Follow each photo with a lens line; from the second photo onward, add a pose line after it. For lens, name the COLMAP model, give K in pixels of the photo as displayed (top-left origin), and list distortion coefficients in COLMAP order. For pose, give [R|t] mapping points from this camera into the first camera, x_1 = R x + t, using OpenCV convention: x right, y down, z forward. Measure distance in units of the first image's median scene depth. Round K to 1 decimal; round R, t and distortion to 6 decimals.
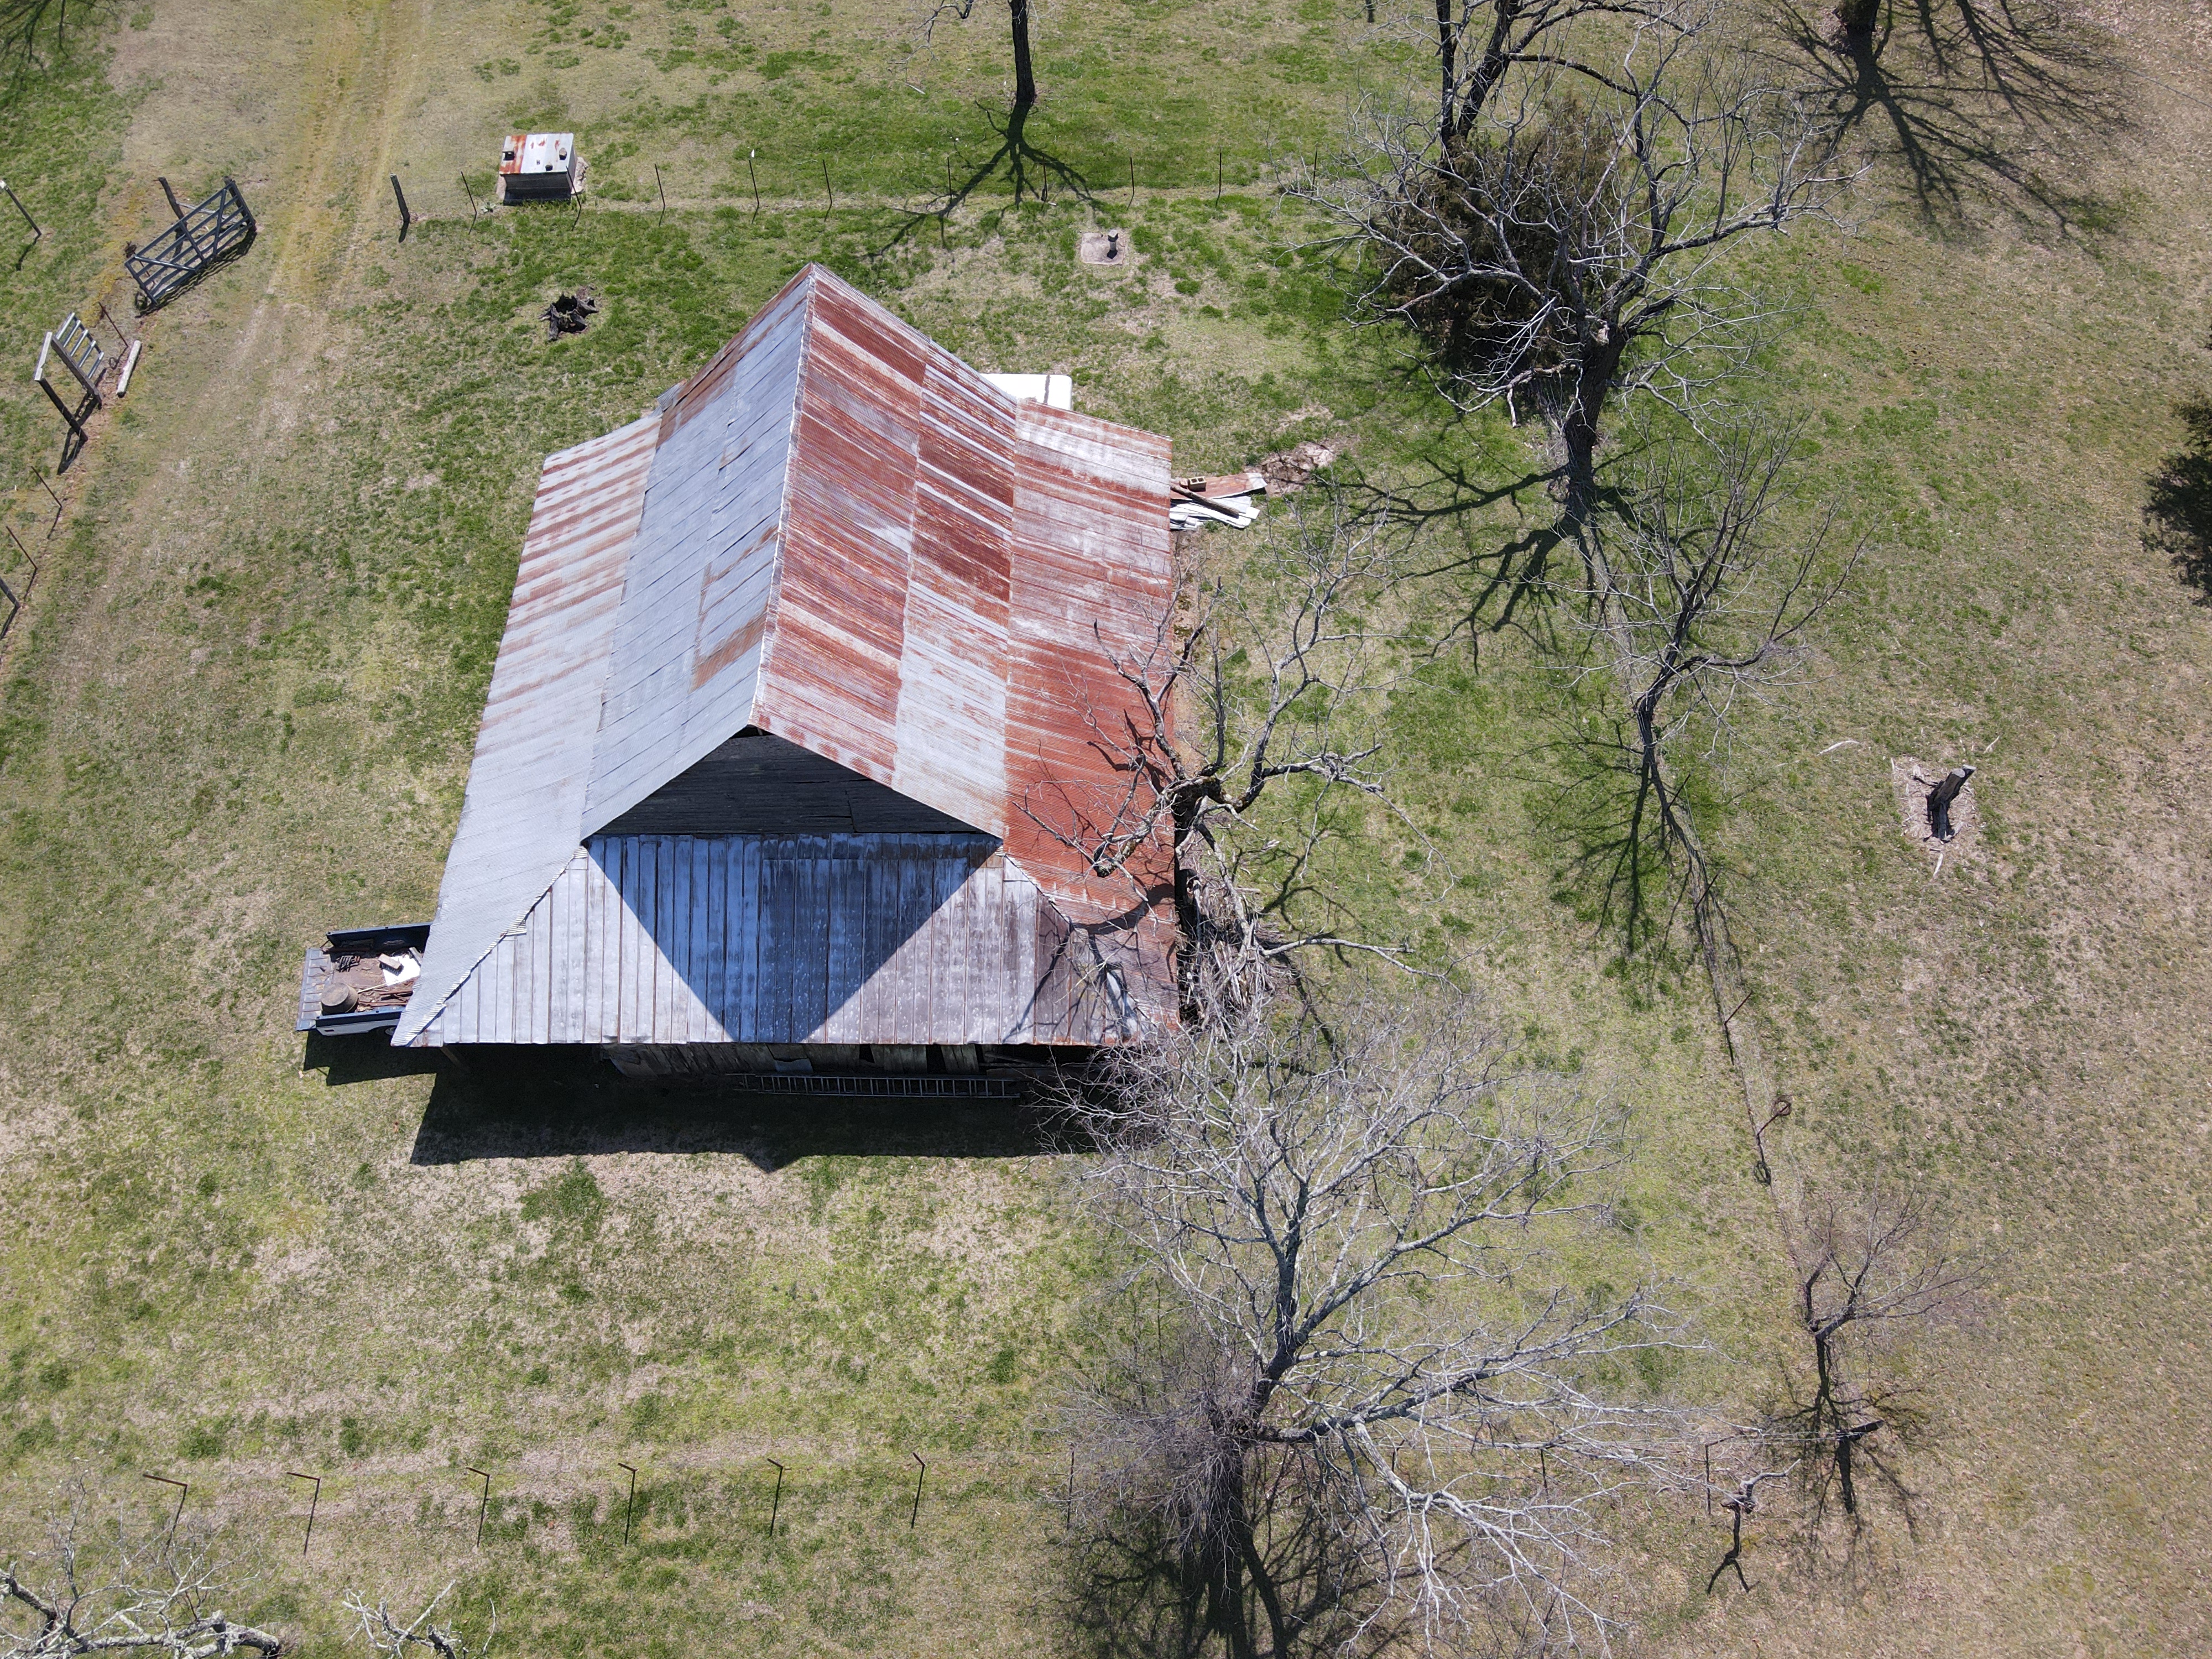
lens RADIAL K [[1621.4, 0, 1114.2], [0, 1621.4, 837.6], [0, 0, 1]] dist [0.006229, 0.006490]
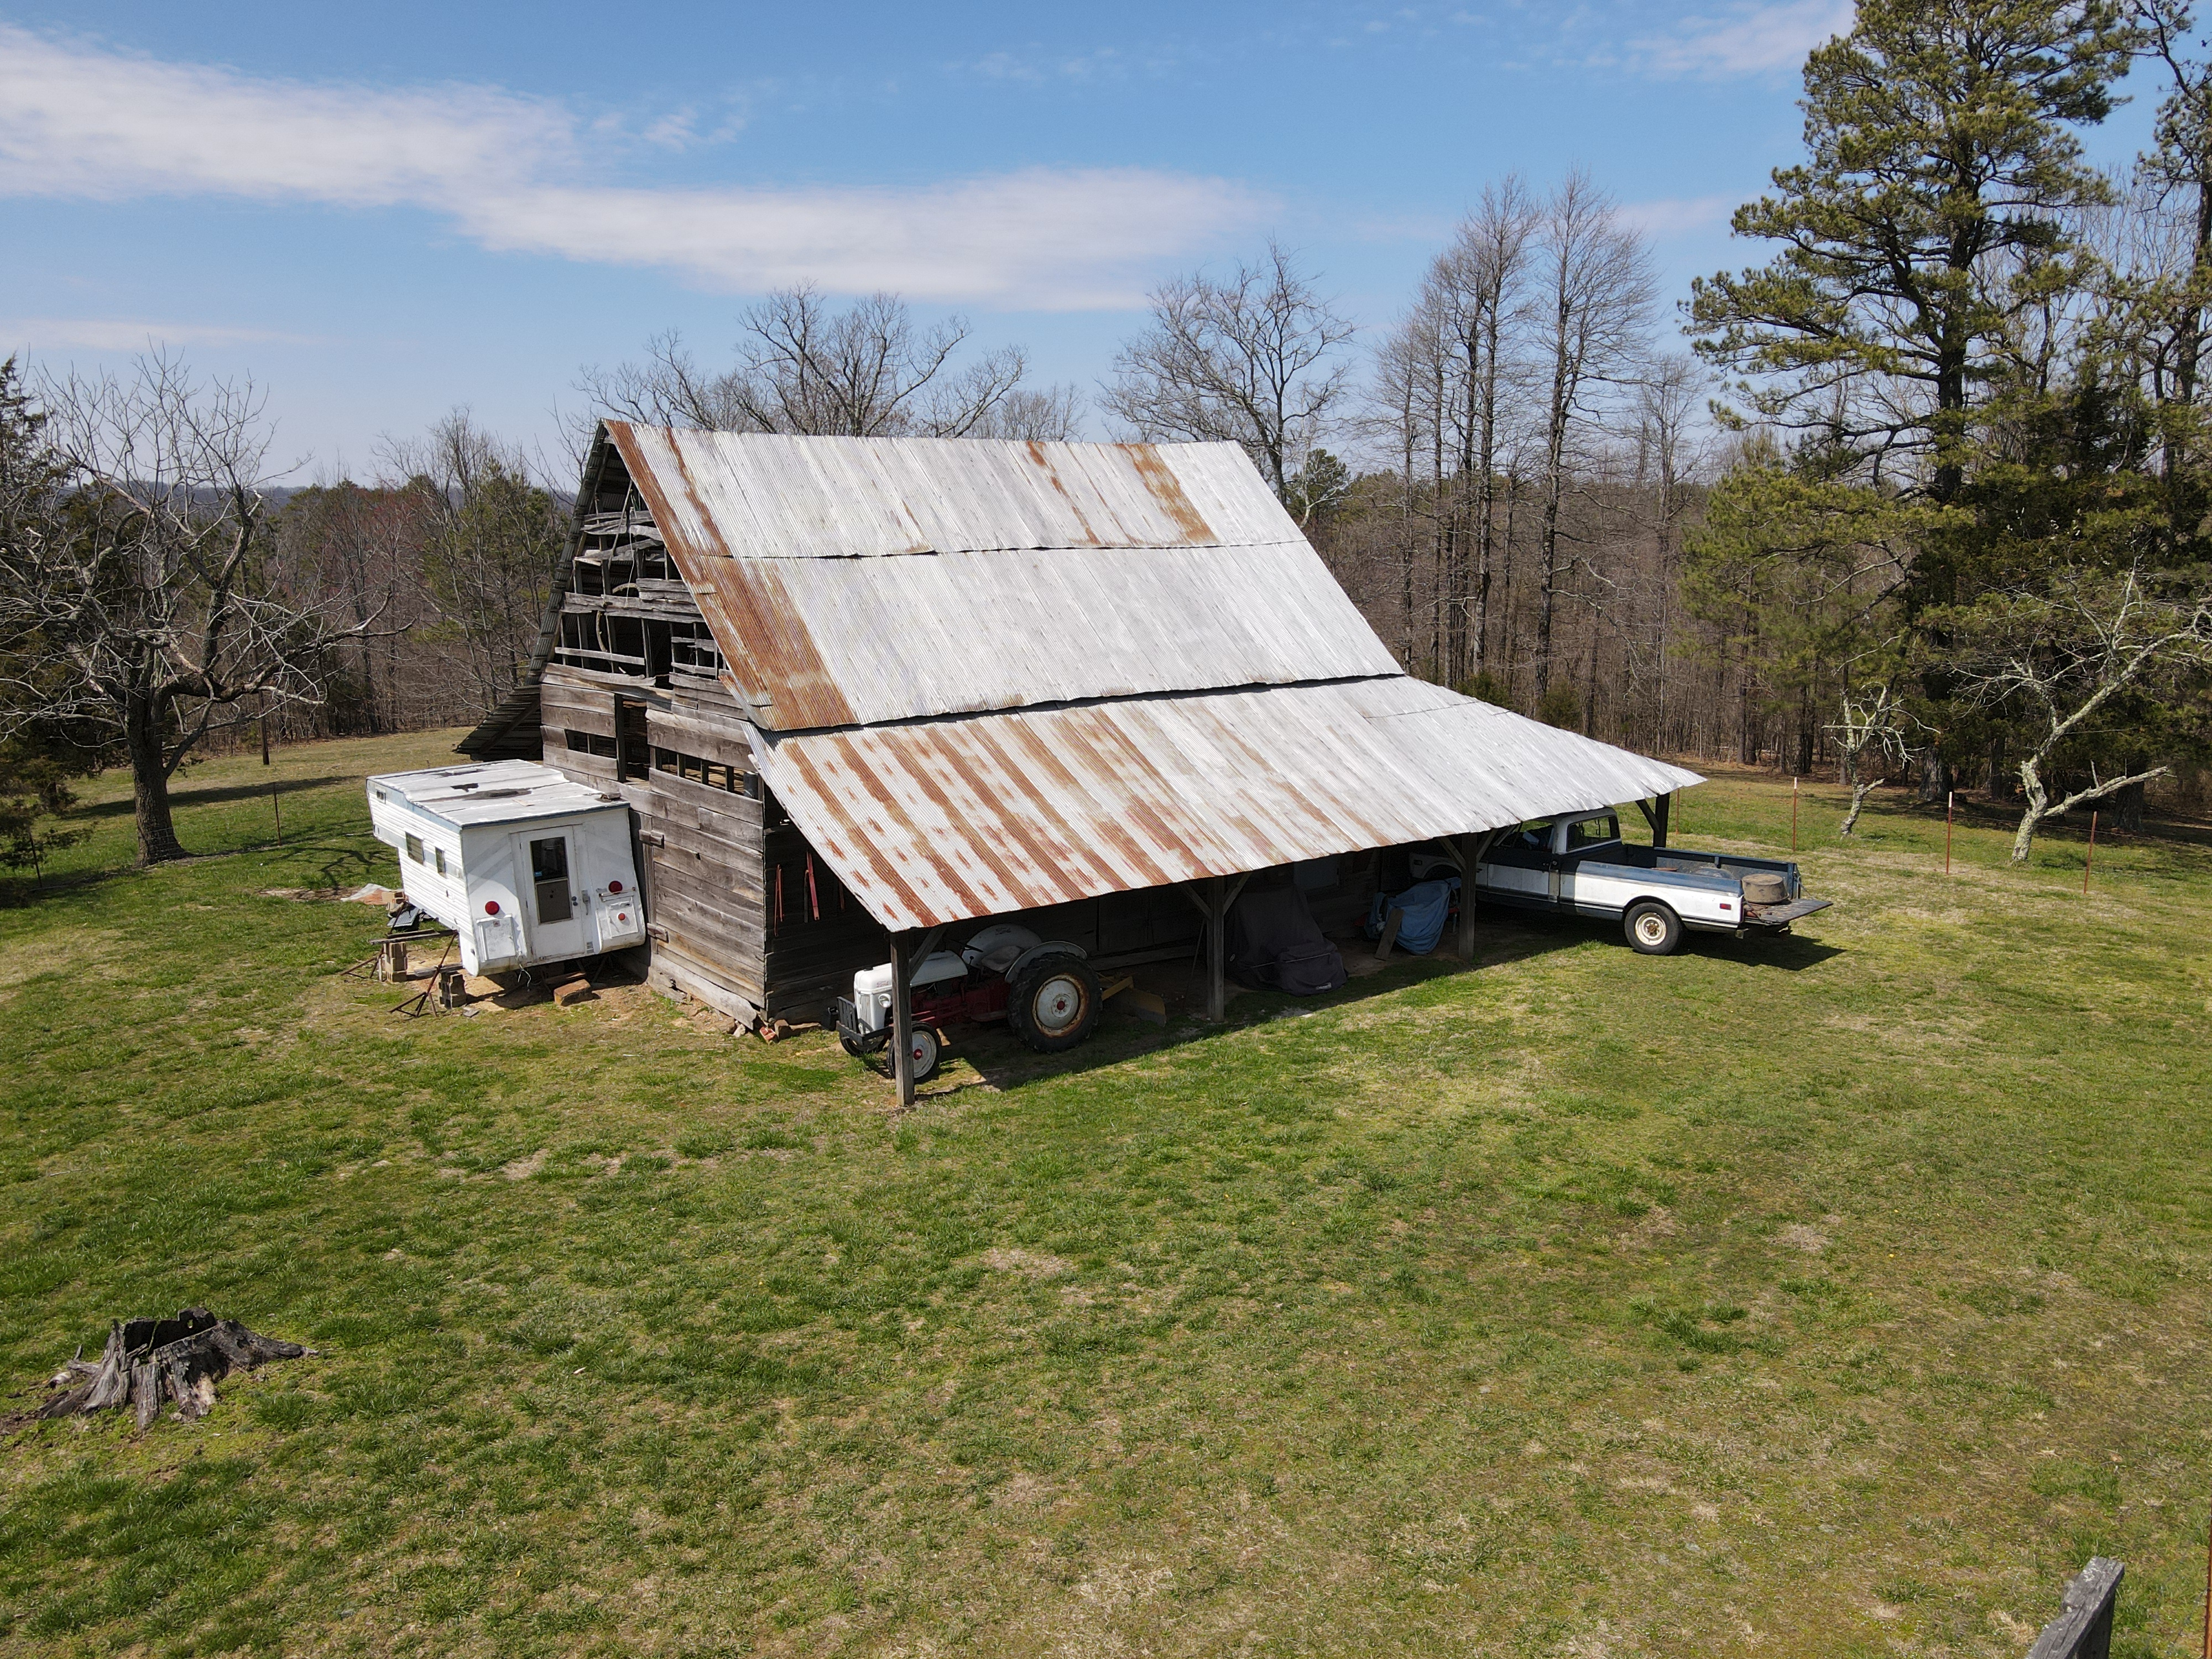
lens RADIAL K [[1621.4, 0, 1113.1], [0, 1621.4, 836.9], [0, 0, 1]] dist [0.006229, 0.006490]
pose [[-0.623036, -0.140874, 0.769403, -0.715793], [0.674997, 0.400187, 0.619862, -0.472175], [-0.395228, 0.905541, -0.154241, 1.004760]]
